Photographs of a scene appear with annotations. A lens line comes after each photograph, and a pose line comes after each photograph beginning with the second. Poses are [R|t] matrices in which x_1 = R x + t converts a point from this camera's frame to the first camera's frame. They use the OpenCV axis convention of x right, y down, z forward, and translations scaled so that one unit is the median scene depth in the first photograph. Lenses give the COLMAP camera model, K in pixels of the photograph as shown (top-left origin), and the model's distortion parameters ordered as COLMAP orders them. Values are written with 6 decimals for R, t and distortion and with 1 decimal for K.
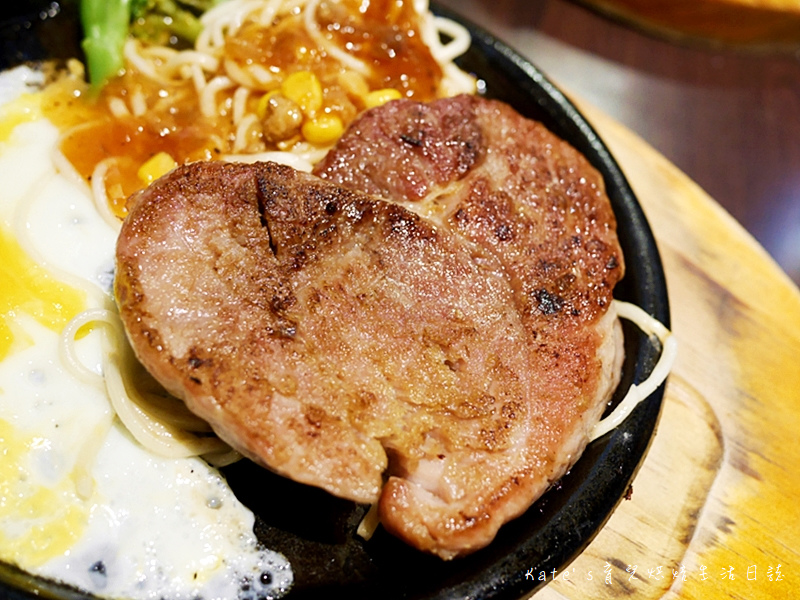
lens RADIAL K [[972.1, 0, 400.0], [0, 972.1, 300.0], [0, 0, 1]] dist [-0.011690, -0.035975]
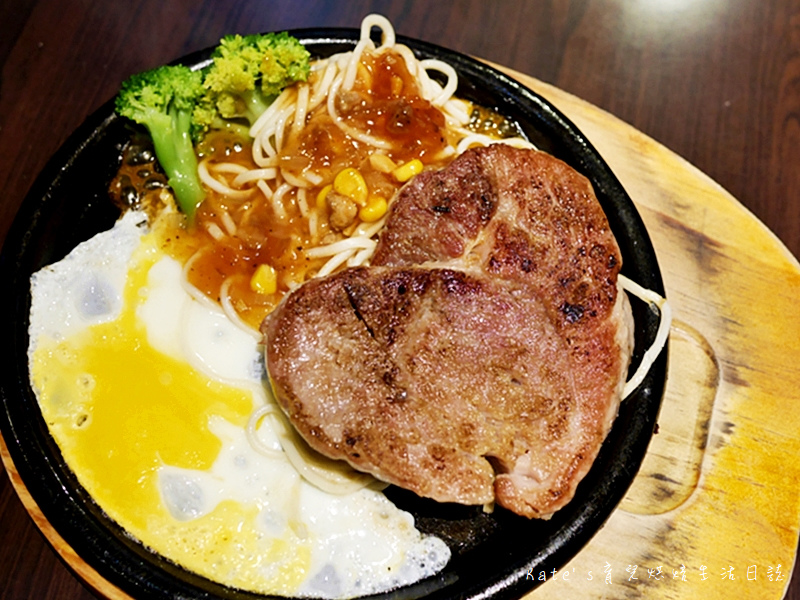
lens RADIAL K [[972.1, 0, 400.0], [0, 972.1, 300.0], [0, 0, 1]] dist [-0.011690, -0.035975]
pose [[0.964018, -0.257823, -0.064789, 0.011111], [0.265786, 0.929929, 0.254144, -0.428768], [-0.005275, -0.262219, 0.964994, -0.321798]]
